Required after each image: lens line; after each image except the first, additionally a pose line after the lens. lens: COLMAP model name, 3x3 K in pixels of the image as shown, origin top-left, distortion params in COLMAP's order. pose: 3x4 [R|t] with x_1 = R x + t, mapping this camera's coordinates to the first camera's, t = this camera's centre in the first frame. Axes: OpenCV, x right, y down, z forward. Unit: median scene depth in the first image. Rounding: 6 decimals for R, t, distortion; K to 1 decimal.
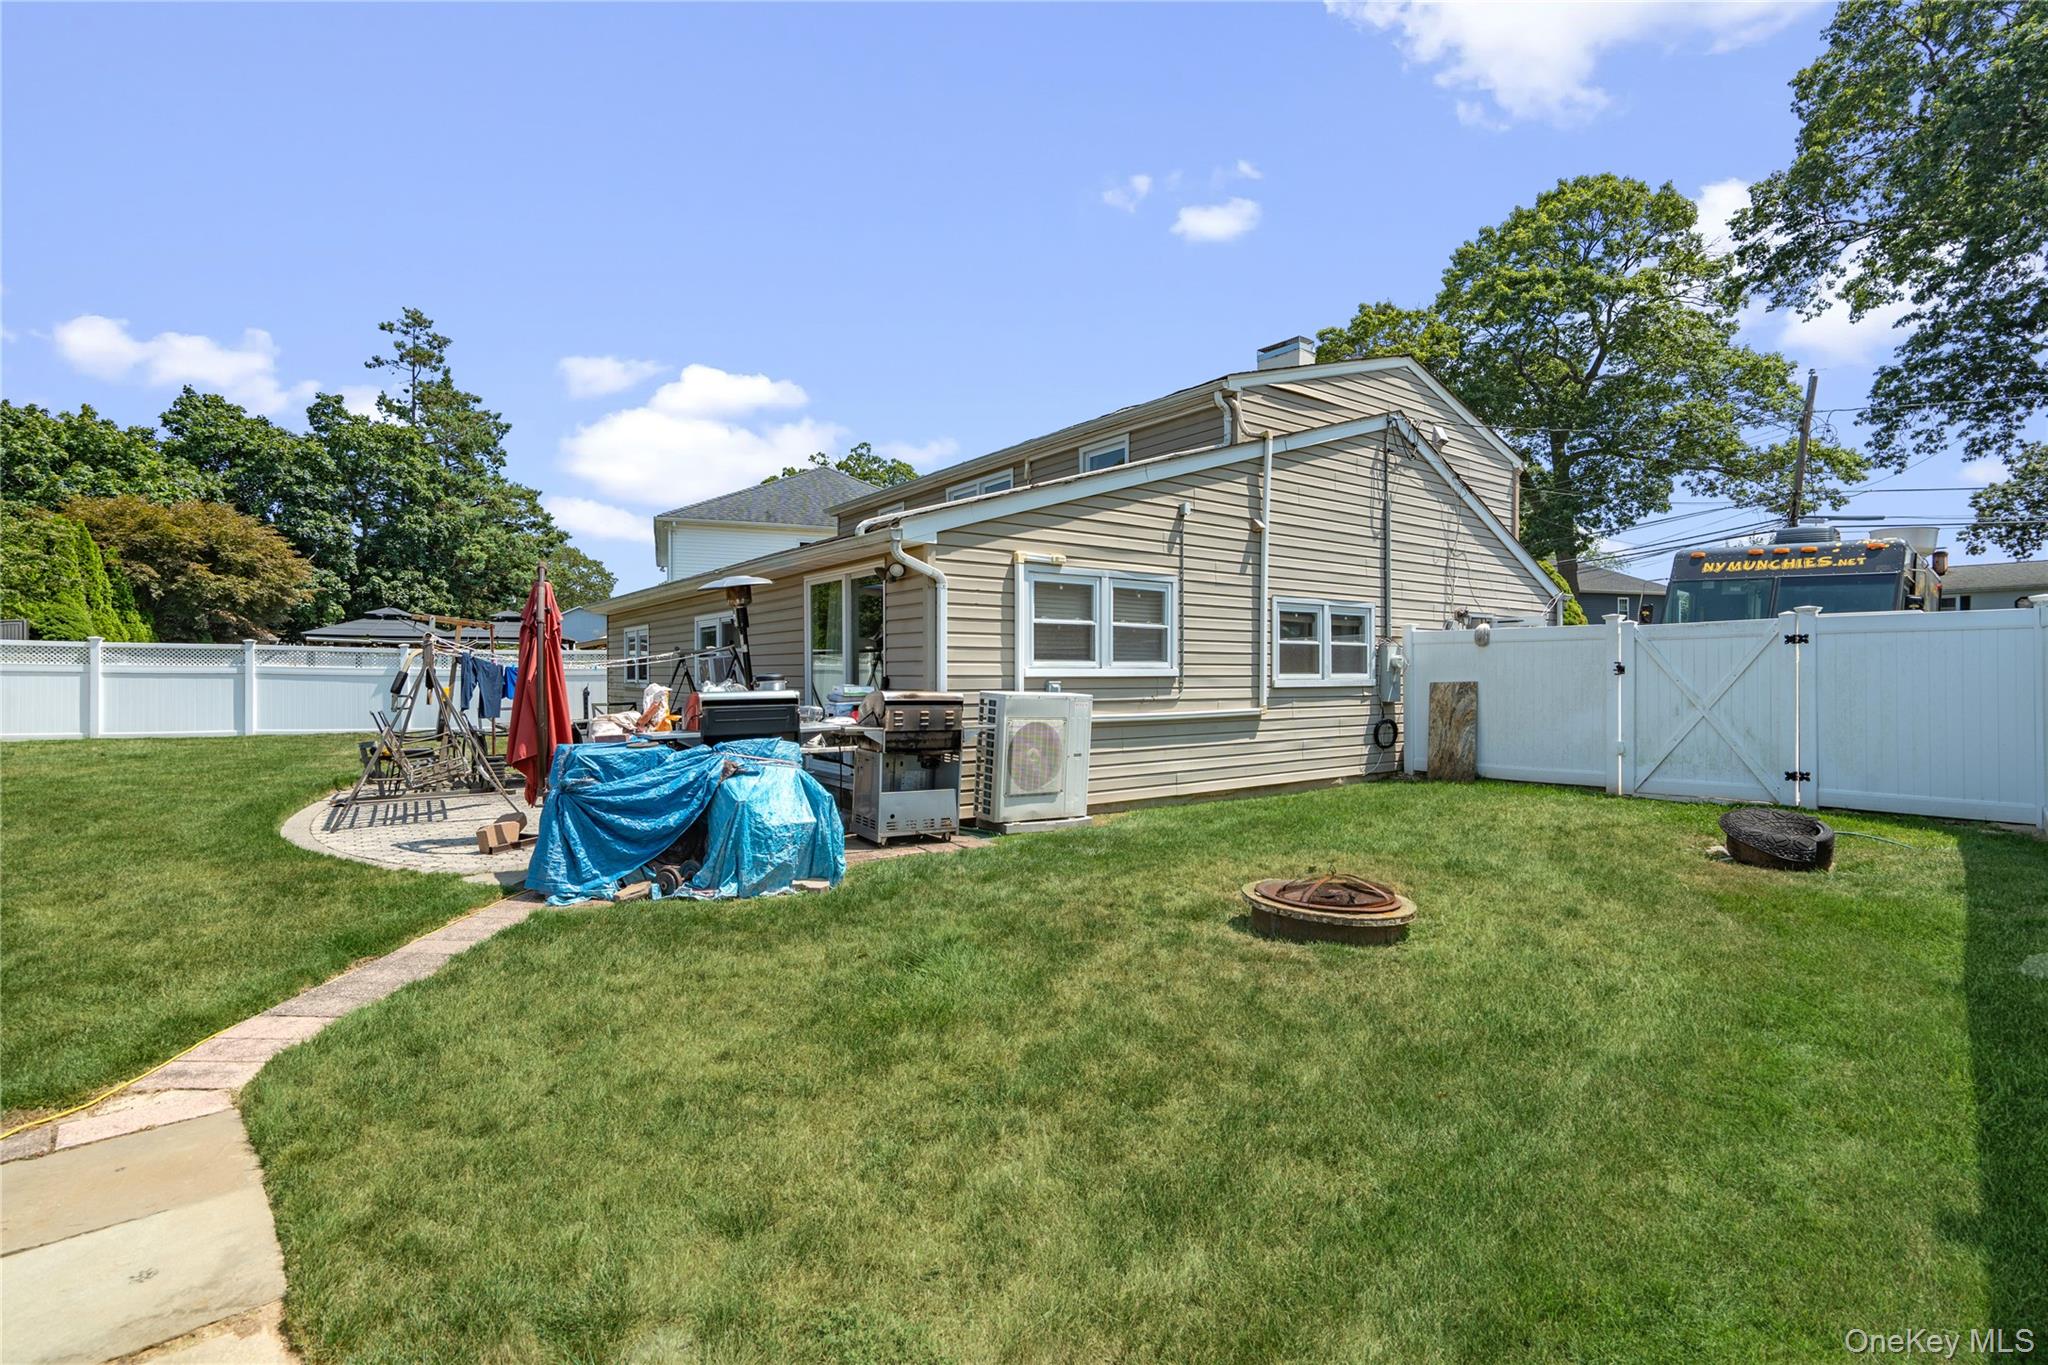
lens RADIAL K [[930.6, 0, 1024.0], [0, 930.6, 679.7], [0, 0, 1]] dist [-0.003732, 0.002427]
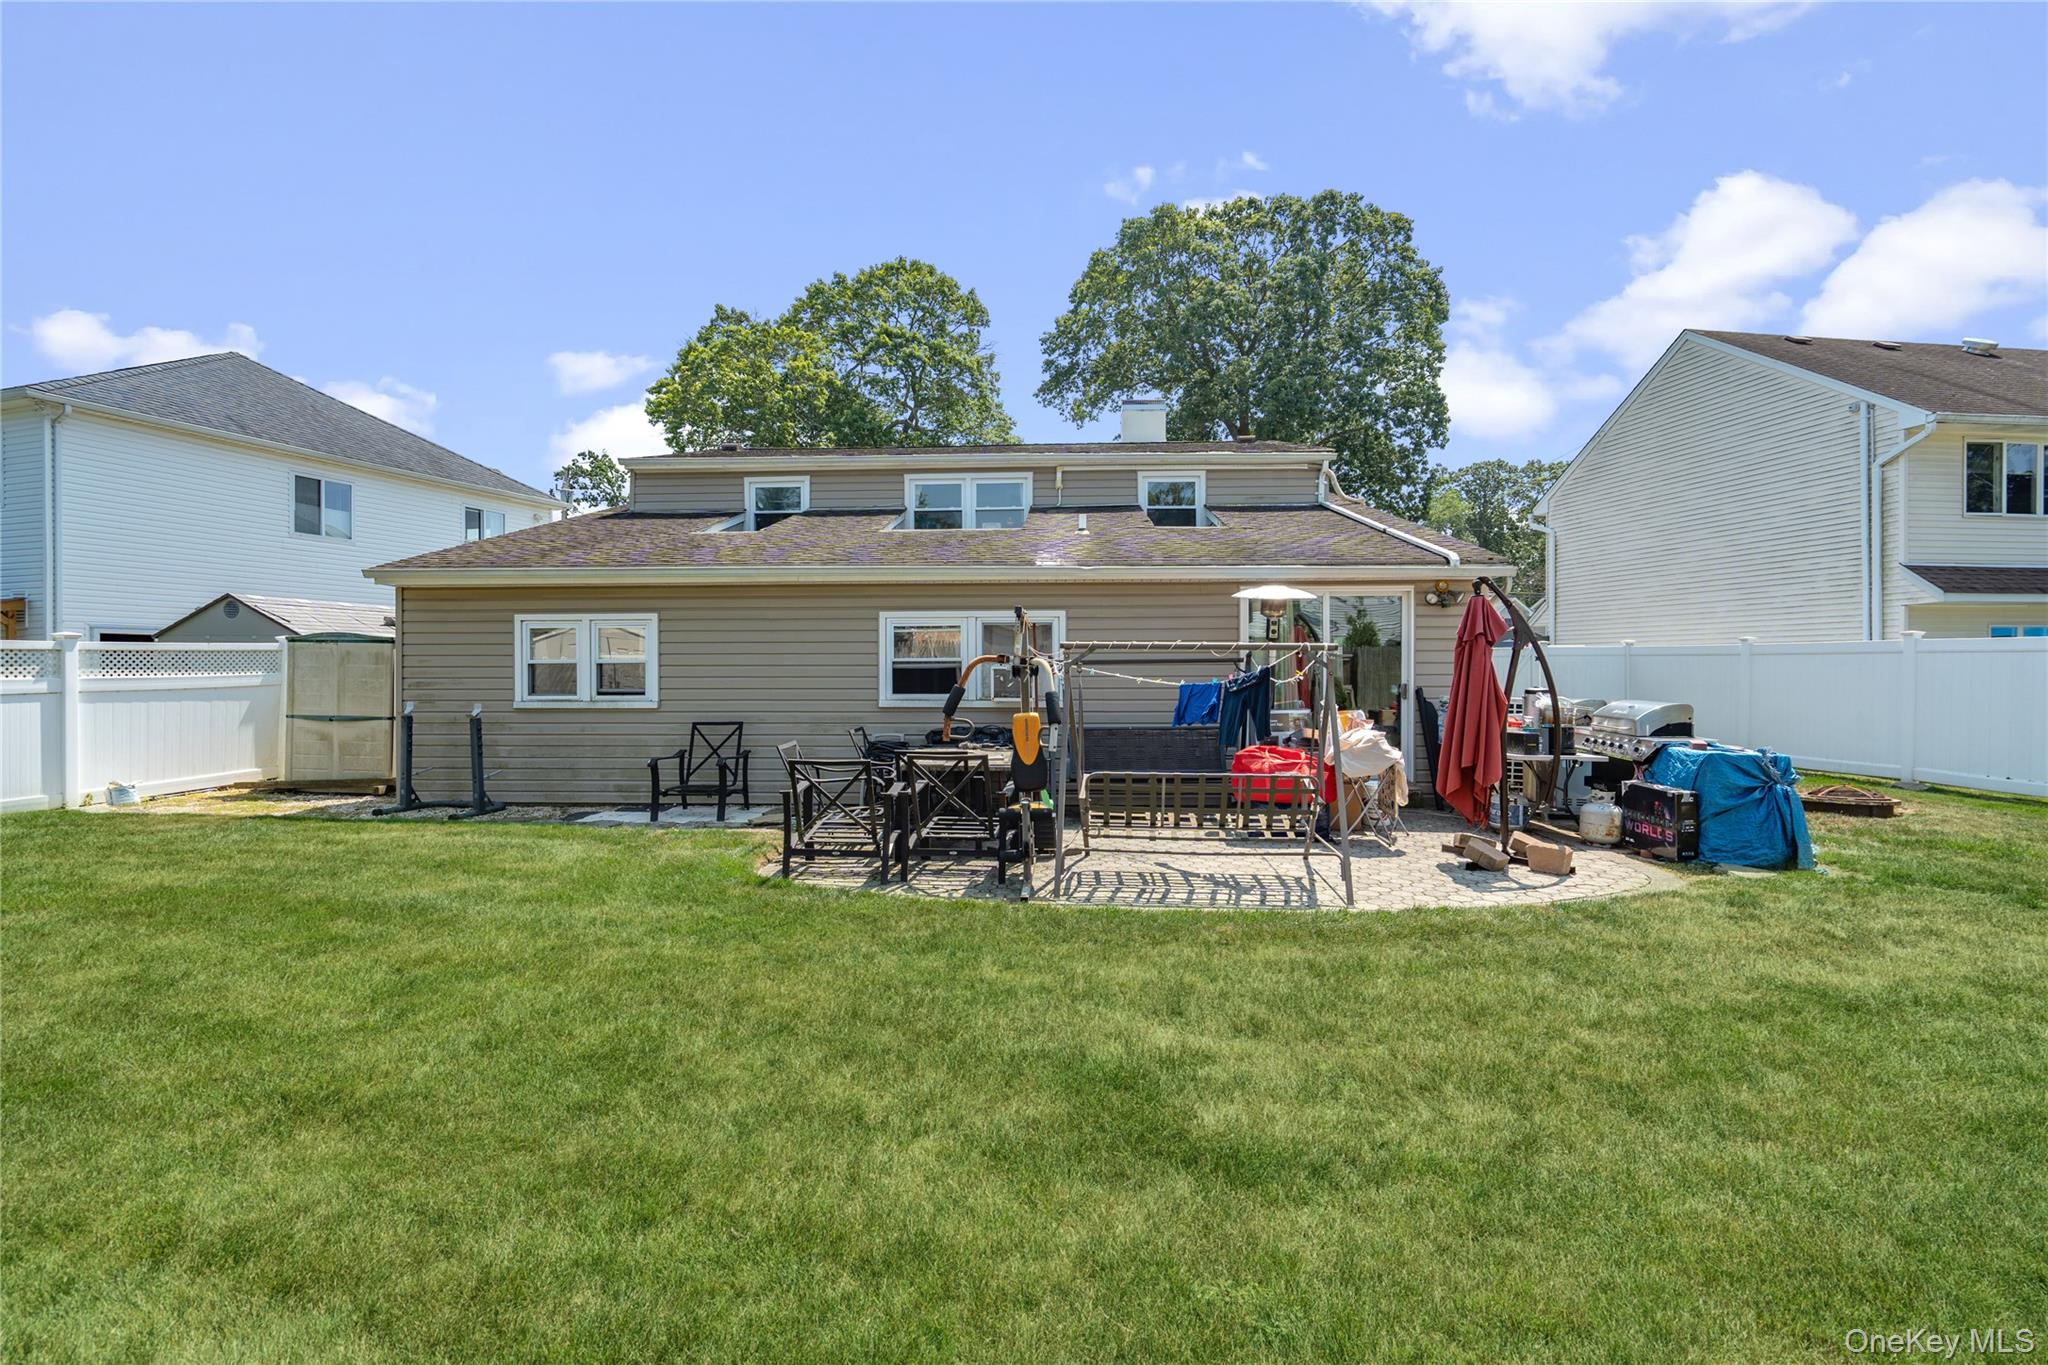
lens RADIAL K [[930.6, 0, 1019.7], [0, 930.6, 670.9], [0, 0, 1]] dist [-0.003732, 0.002427]
pose [[0.631136, -0.007458, 0.775636, -0.304856], [0.007833, 0.999964, 0.003242, -0.006949], [-0.775633, 0.004030, 0.631172, 0.147072]]
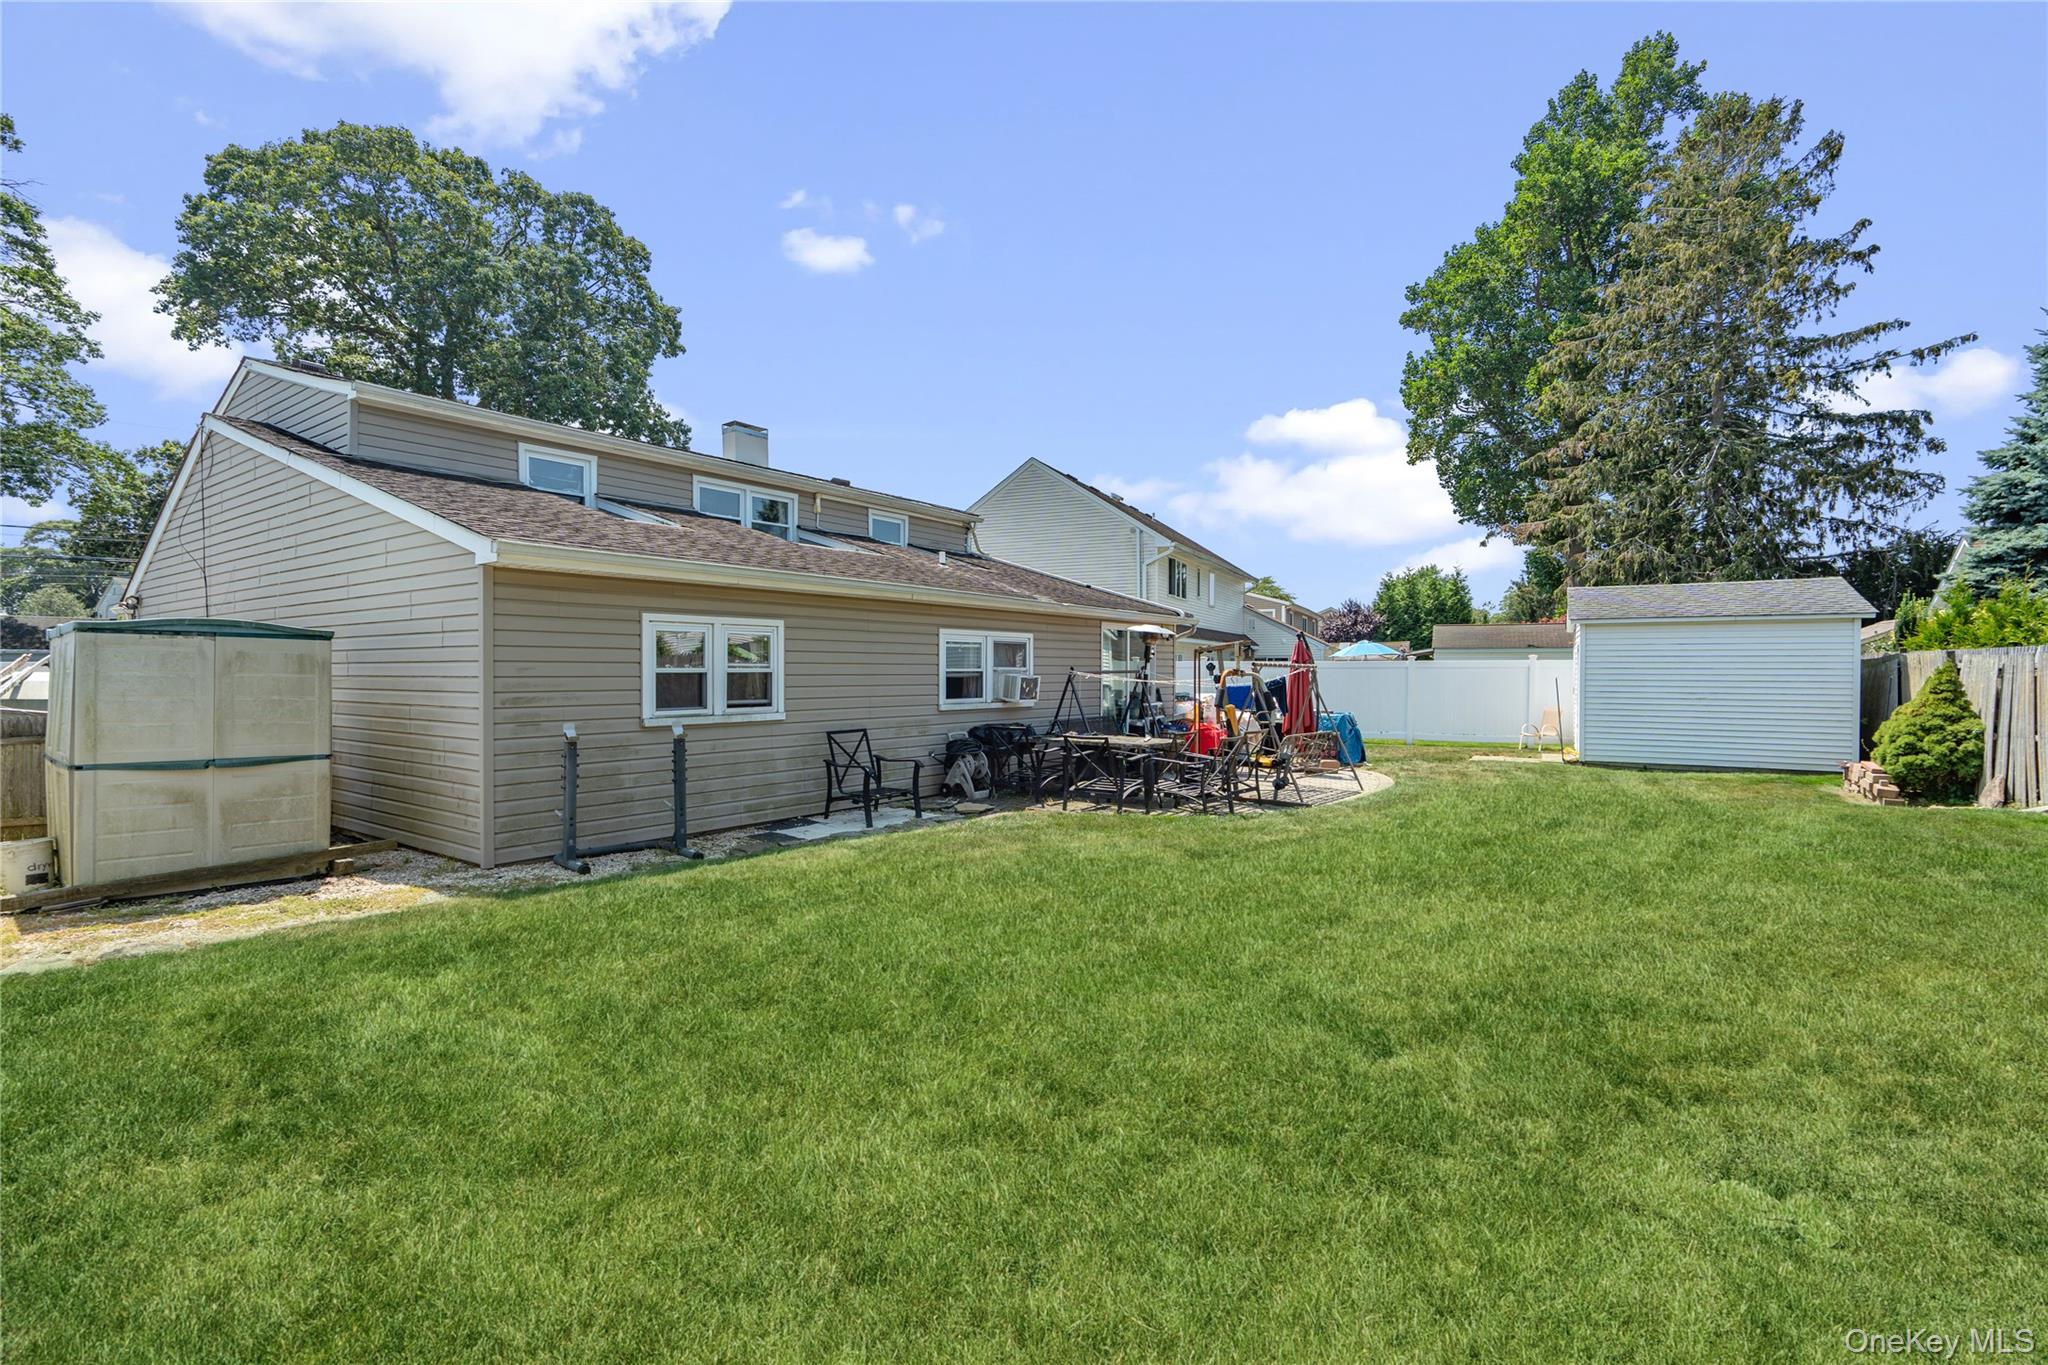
lens RADIAL K [[930.6, 0, 1033.6], [0, 930.6, 683.6], [0, 0, 1]] dist [-0.003732, 0.002427]
pose [[-0.293884, -0.011012, 0.955778, -0.434696], [0.007888, 0.999872, 0.013946, -0.009153], [-0.955809, 0.011638, -0.293759, 0.419863]]
